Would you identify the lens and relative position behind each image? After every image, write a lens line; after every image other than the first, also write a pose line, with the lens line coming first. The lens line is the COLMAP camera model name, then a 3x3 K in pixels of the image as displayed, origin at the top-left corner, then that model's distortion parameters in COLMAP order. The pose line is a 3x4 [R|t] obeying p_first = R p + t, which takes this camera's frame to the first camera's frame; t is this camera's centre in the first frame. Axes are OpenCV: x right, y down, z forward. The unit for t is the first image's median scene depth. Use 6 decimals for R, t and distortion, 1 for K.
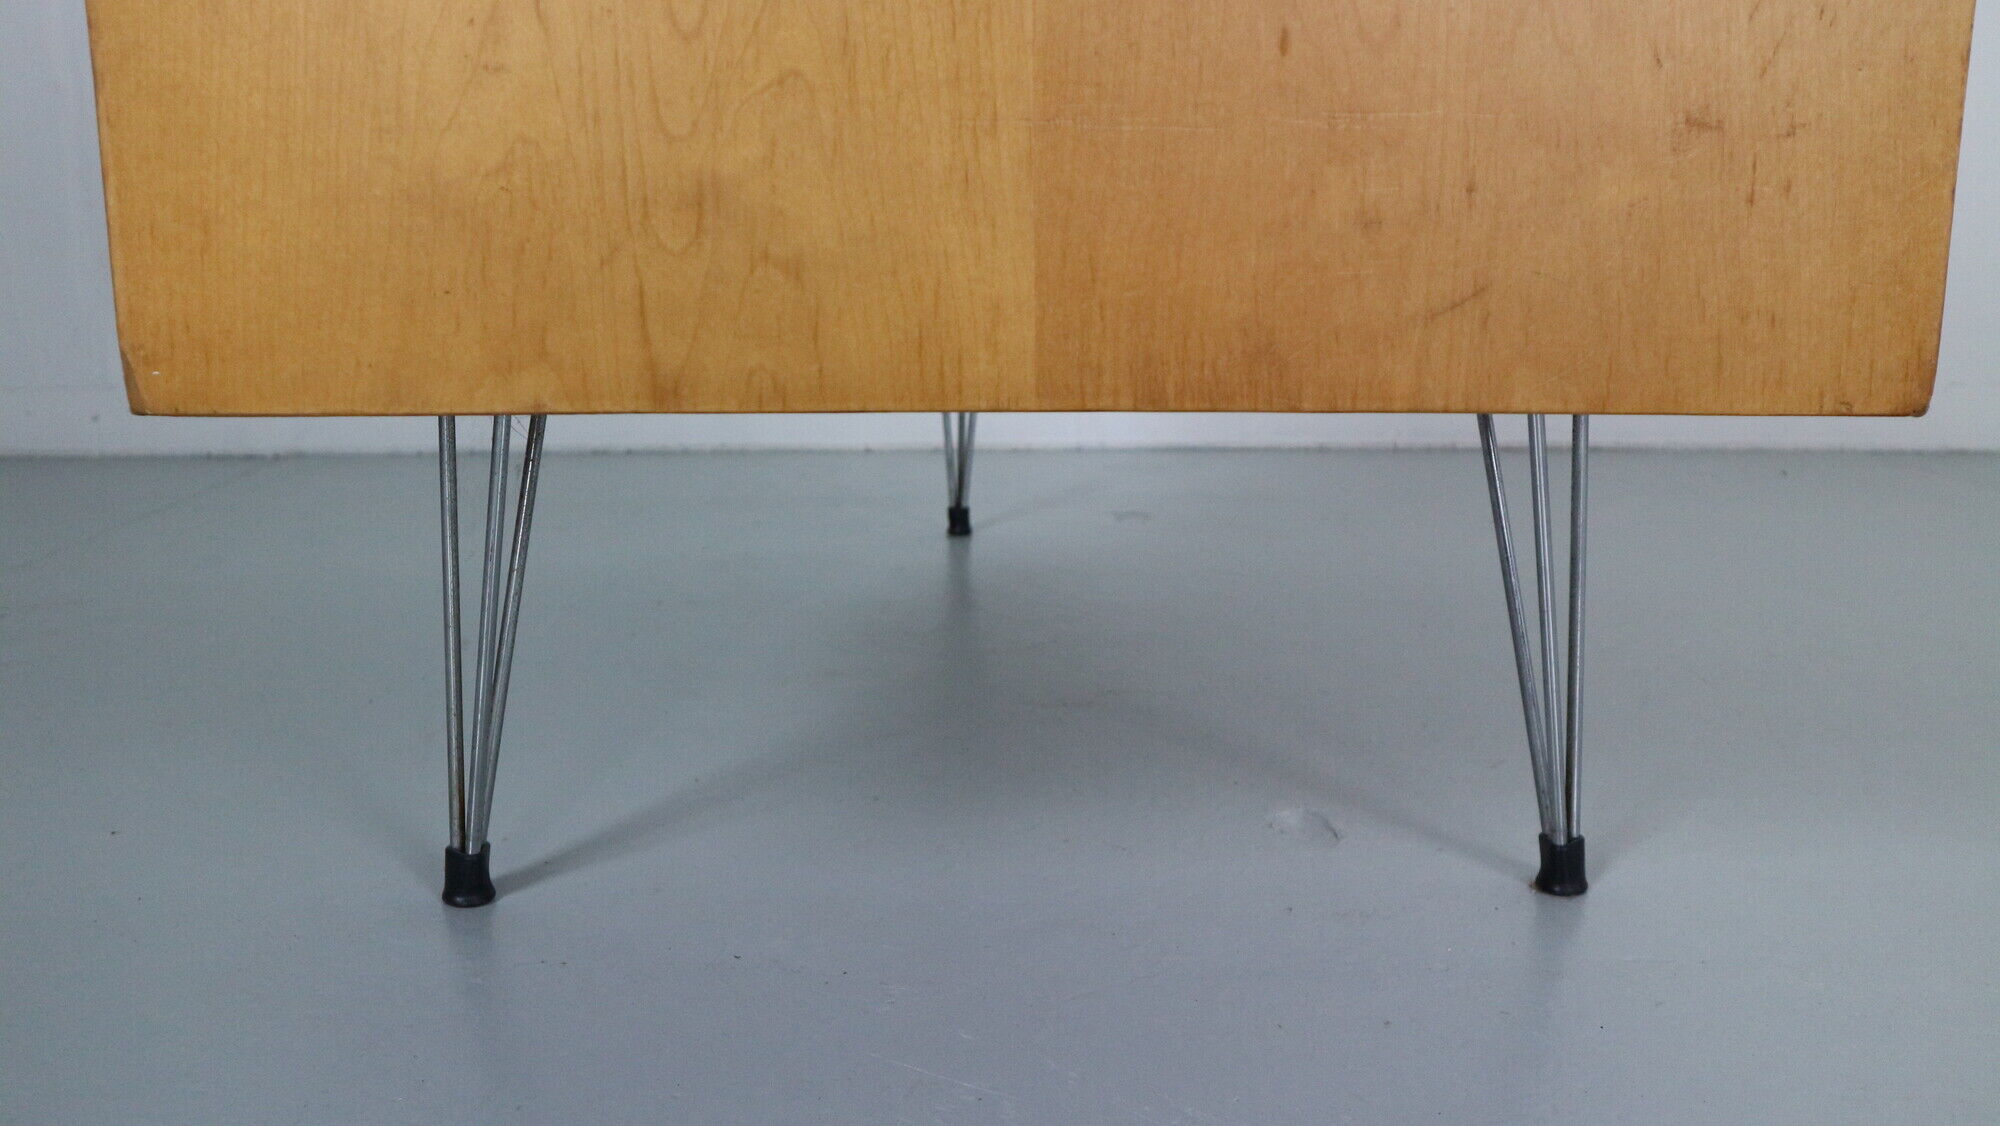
lens RADIAL K [[1825.9, 0, 1004.0], [0, 1825.9, 569.5], [0, 0, 1]] dist [-0.027107, 0.000000]
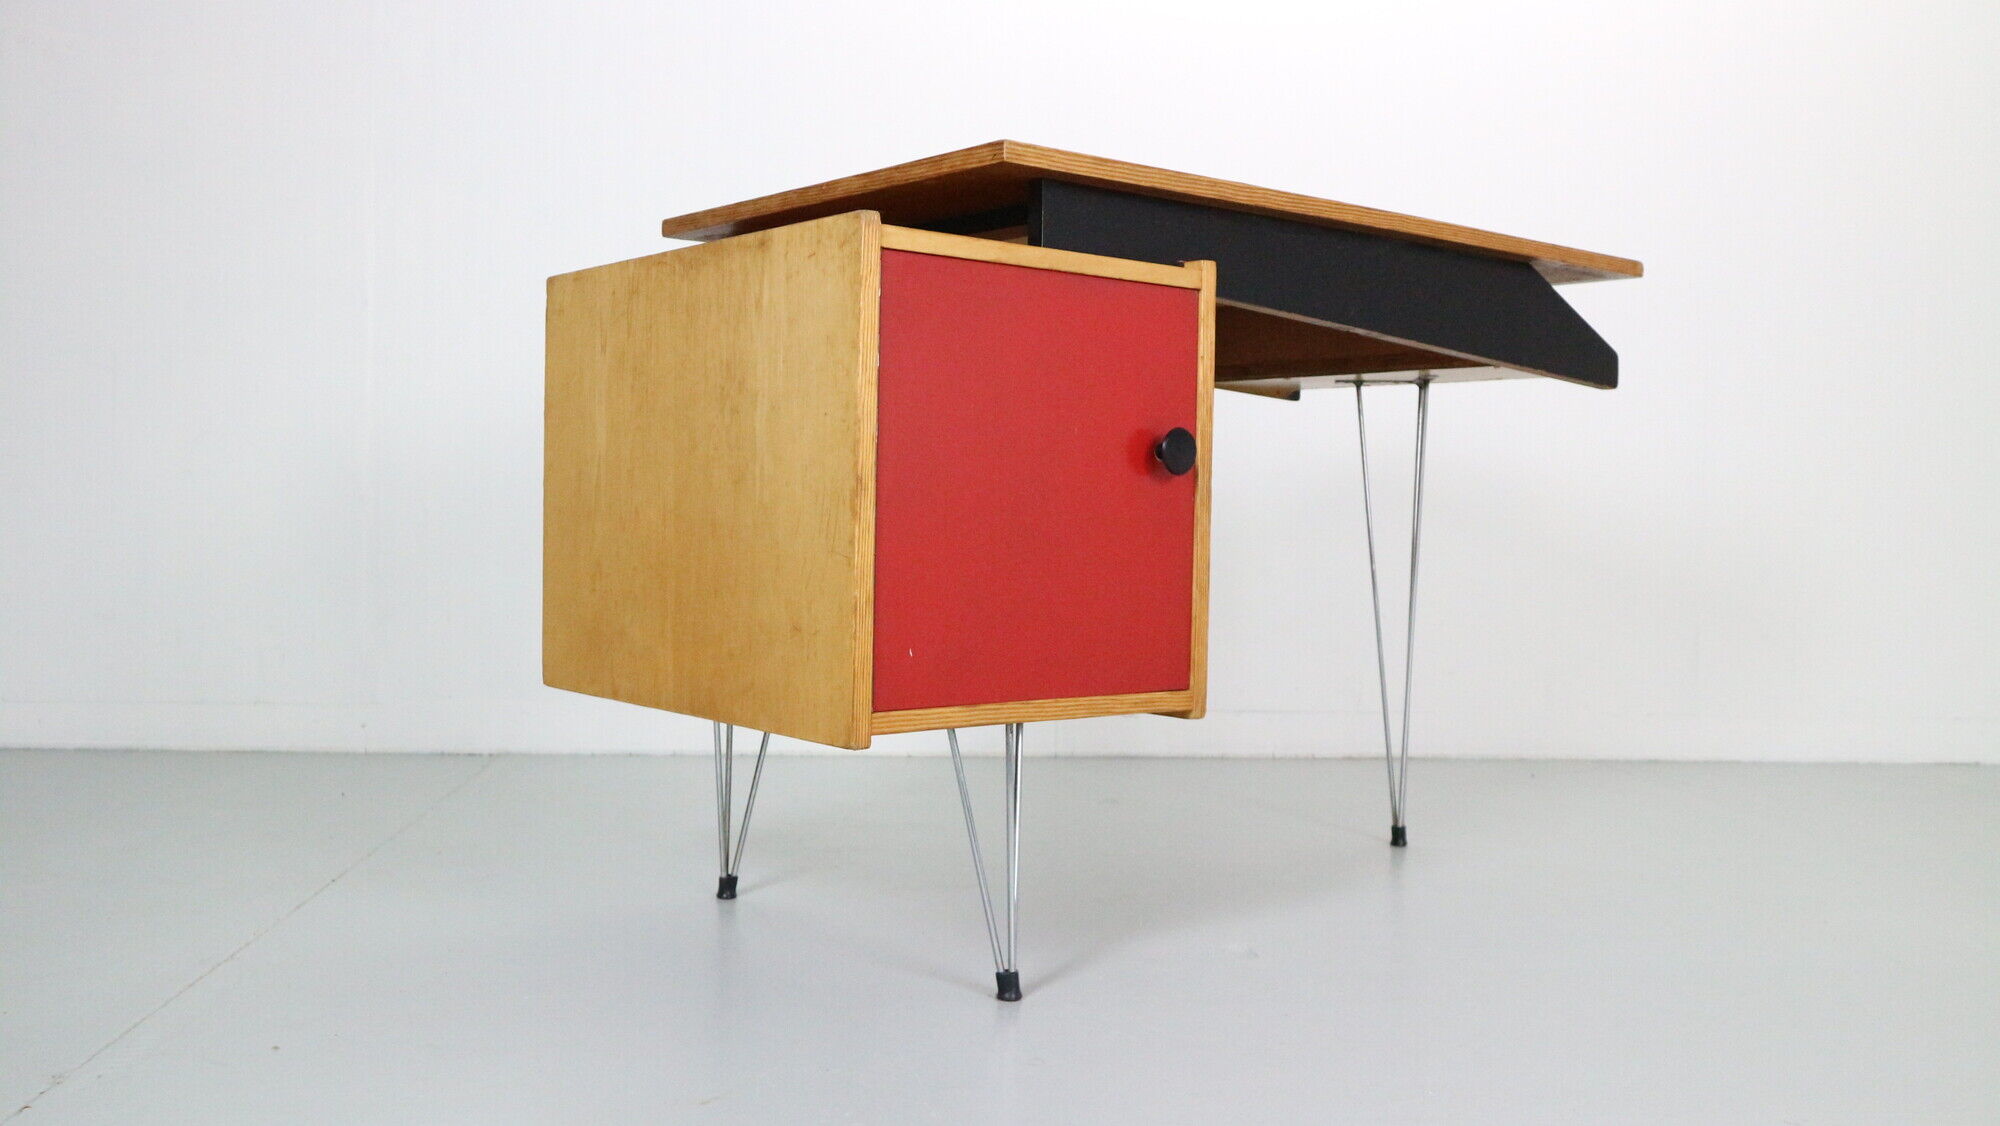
lens RADIAL K [[1764.6, 0, 997.3], [0, 1764.6, 566.6], [0, 0, 1]] dist [-0.032157, 0.045485]
pose [[0.597629, 0.033525, -0.801072, 2.612808], [-0.178206, 0.979688, -0.091948, -0.149163], [0.781718, 0.197706, 0.591464, -0.312692]]
